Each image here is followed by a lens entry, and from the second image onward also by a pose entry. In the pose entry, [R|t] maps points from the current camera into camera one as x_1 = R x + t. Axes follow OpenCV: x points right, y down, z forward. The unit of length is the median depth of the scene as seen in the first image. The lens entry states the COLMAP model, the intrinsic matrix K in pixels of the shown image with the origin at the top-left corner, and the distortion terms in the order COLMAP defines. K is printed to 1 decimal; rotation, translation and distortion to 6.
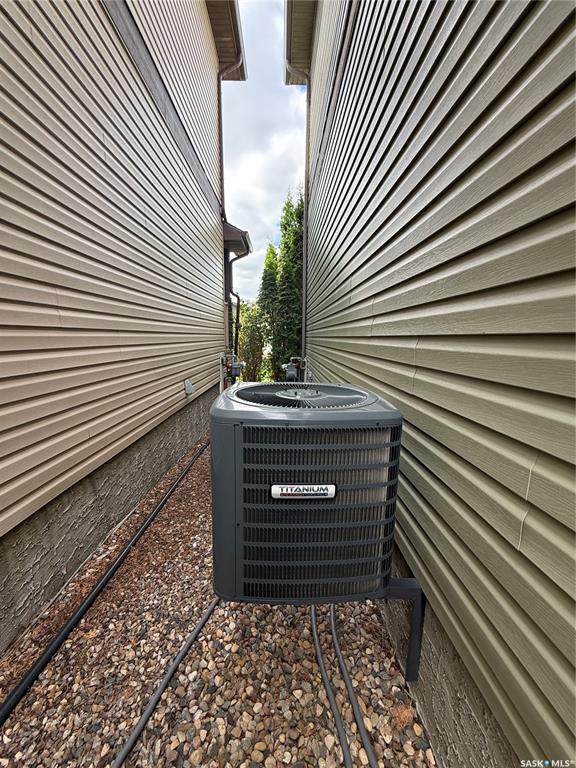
lens RADIAL K [[309.4, 0, 288.2], [0, 309.4, 382.8], [0, 0, 1]] dist [0.008153, 0.000004]
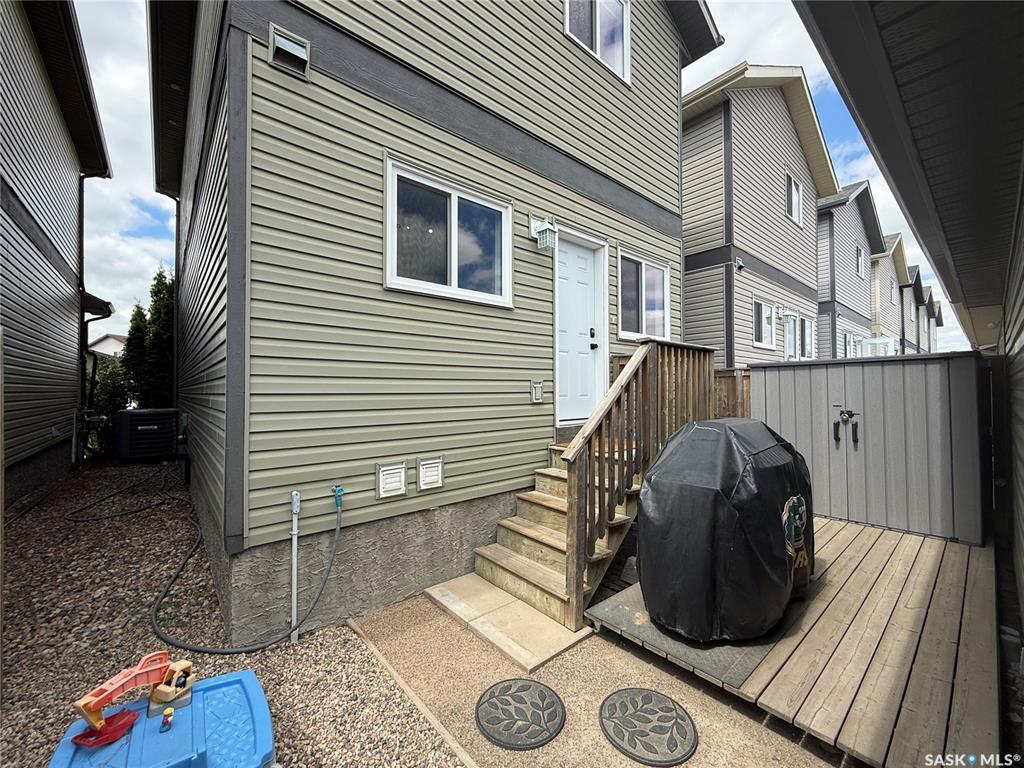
lens RADIAL K [[412.5, 0, 505.5], [0, 412.5, 382.5], [0, 0, 1]] dist [0.008153, 0.000004]
pose [[0.784019, -0.003573, 0.620726, 0.052610], [0.103259, 0.986801, -0.124743, 0.134183], [-0.612088, 0.161896, 0.774040, -0.944673]]
